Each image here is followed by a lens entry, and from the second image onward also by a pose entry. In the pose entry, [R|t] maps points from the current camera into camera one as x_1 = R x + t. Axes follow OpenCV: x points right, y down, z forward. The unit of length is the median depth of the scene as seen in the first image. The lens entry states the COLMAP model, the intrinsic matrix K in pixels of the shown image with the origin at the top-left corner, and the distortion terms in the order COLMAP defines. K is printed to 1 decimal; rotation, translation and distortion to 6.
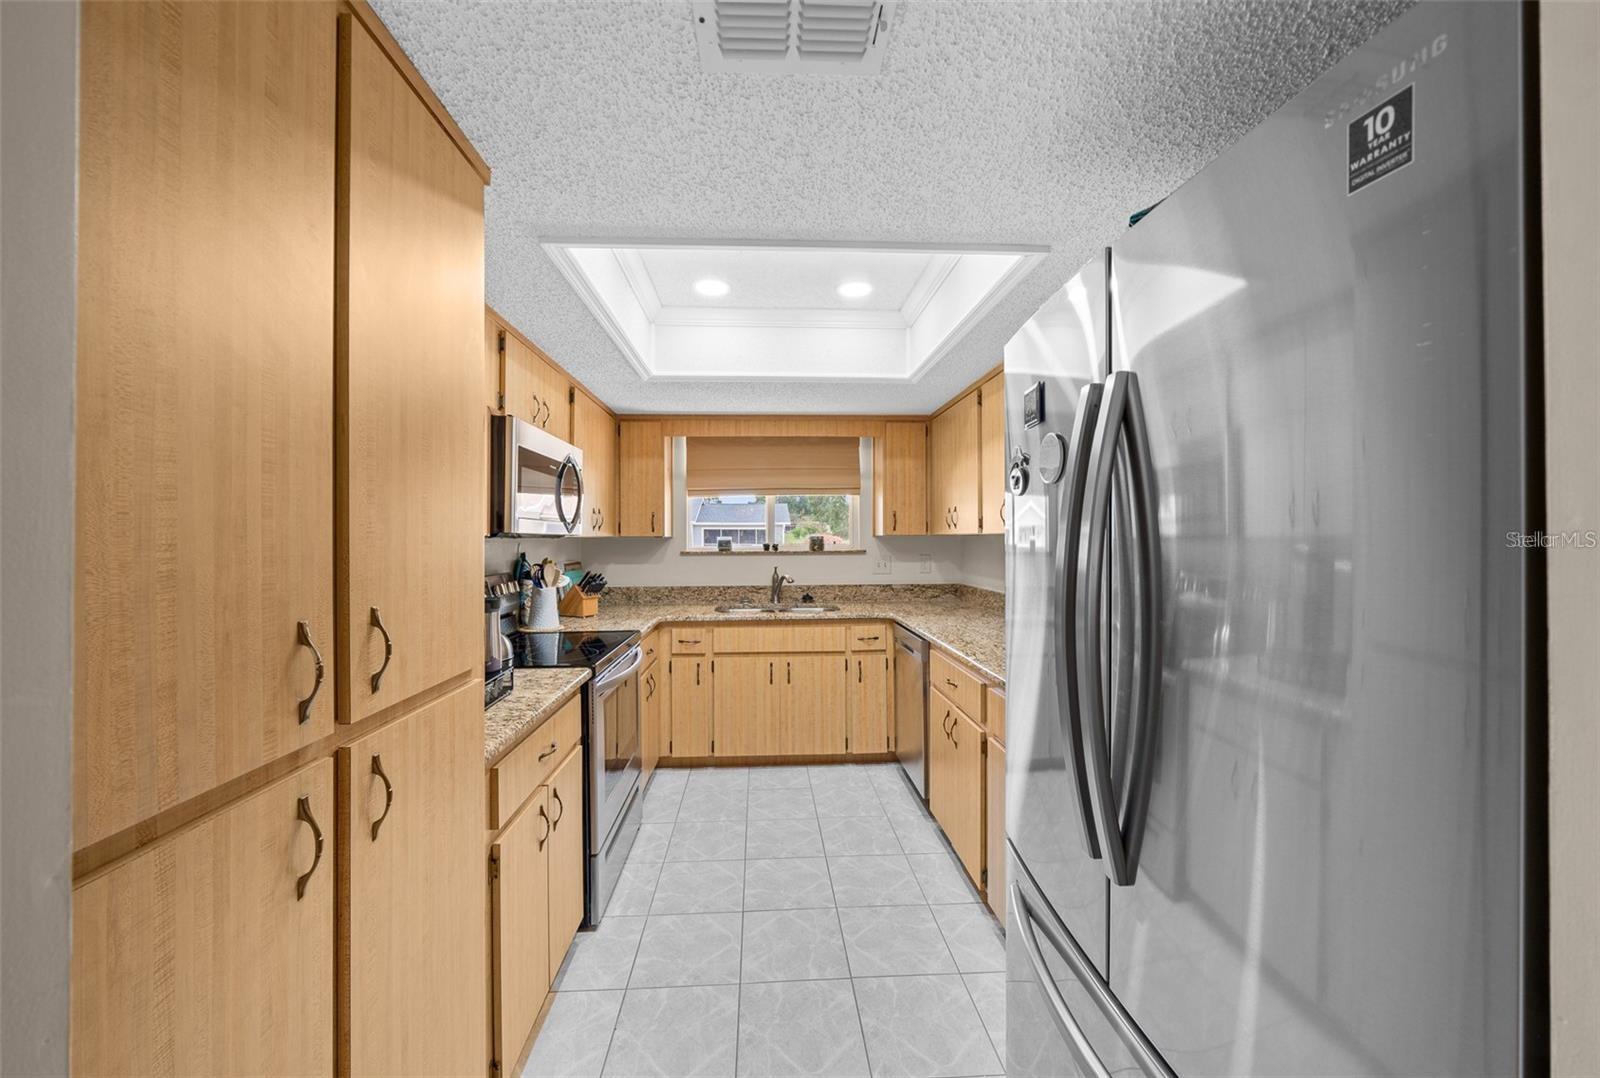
lens RADIAL K [[555.3, 0, 792.6], [0, 555.3, 539.2], [0, 0, 1]] dist [-0.007756, -0.000042]
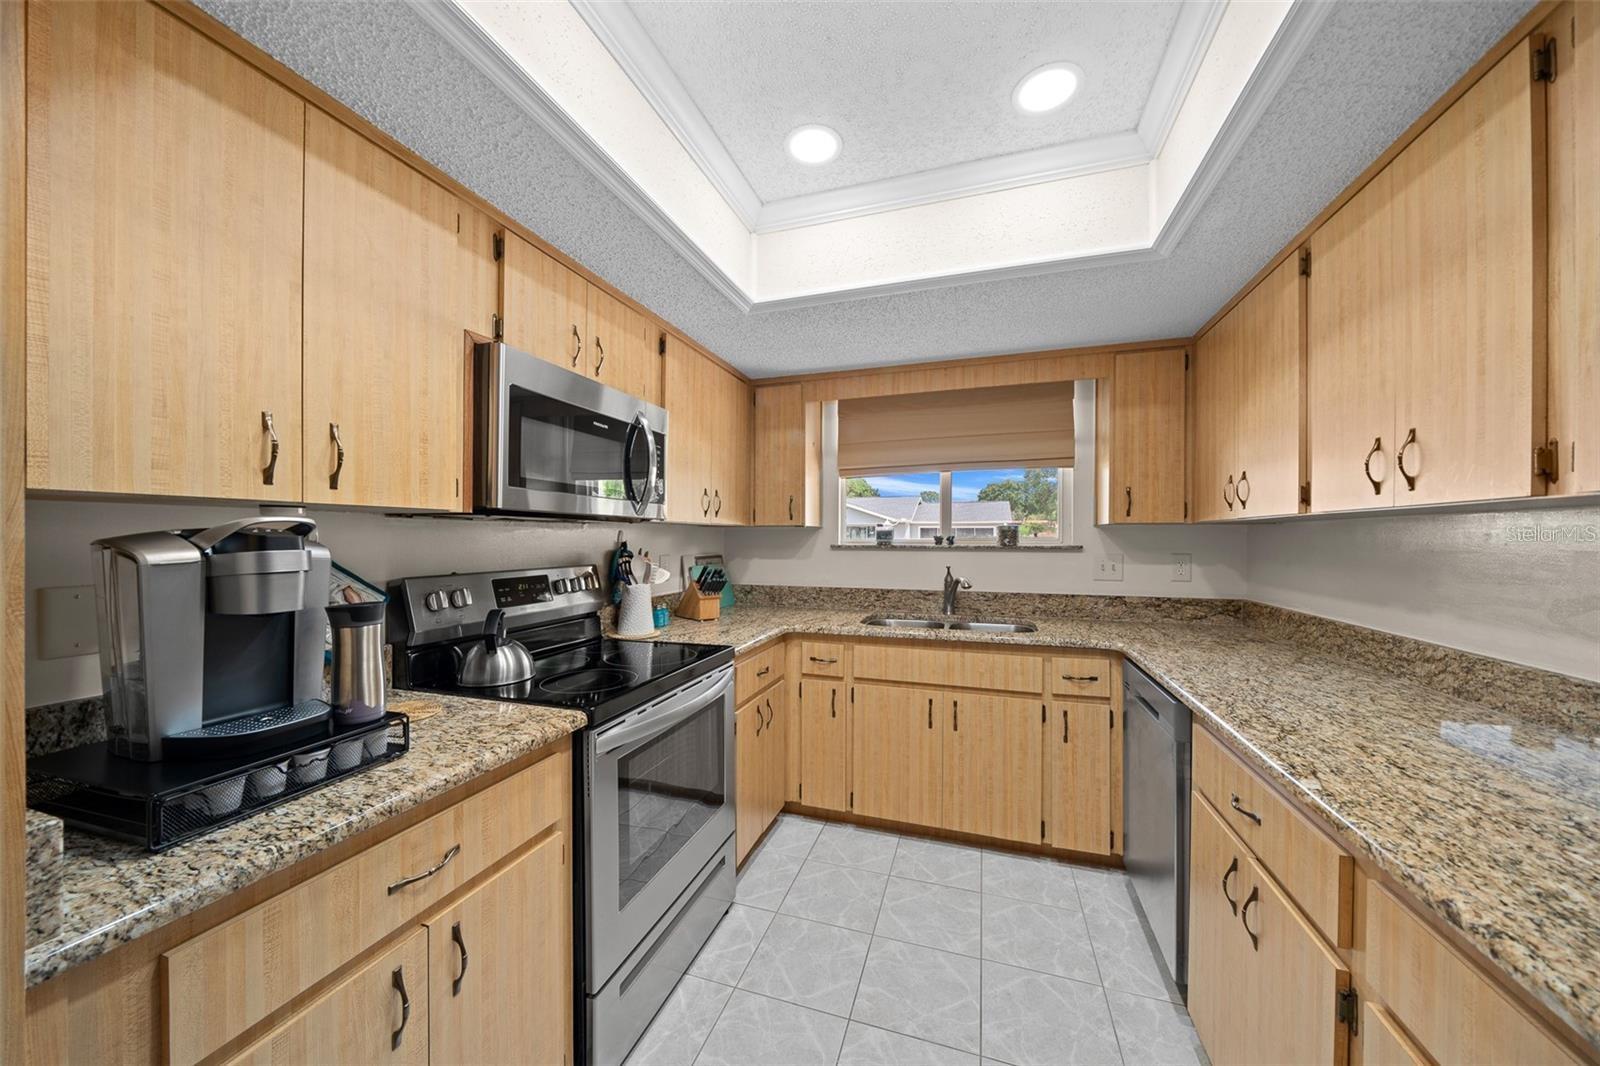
lens RADIAL K [[555.3, 0, 800.8], [0, 555.3, 540.4], [0, 0, 1]] dist [-0.007756, -0.000042]
pose [[0.934388, 0.009185, -0.356140, 0.058953], [-0.007087, 0.999949, 0.007195, 0.012417], [0.356188, -0.004199, 0.934405, 0.265052]]
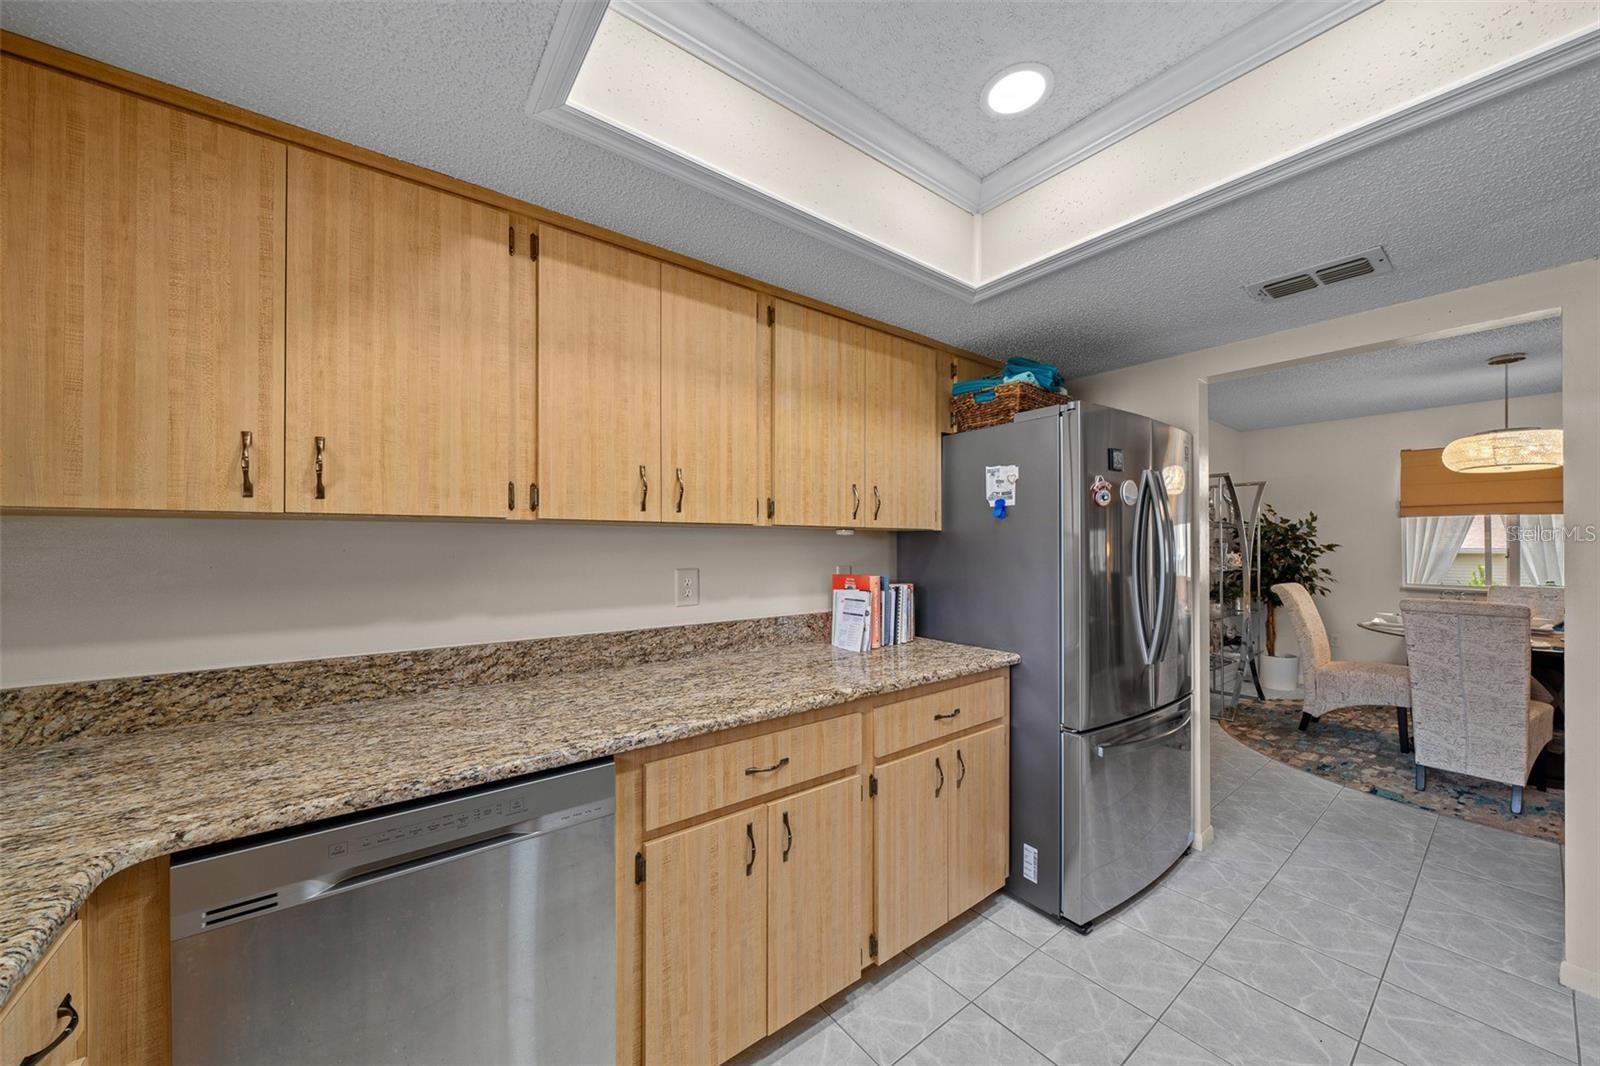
lens RADIAL K [[555.3, 0, 794.3], [0, 555.3, 536.2], [0, 0, 1]] dist [-0.007756, -0.000042]
pose [[-0.552043, 0.007556, 0.833782, -0.160203], [-0.001330, 0.999950, -0.009943, 0.007207], [-0.833815, -0.006598, -0.552005, 0.870649]]
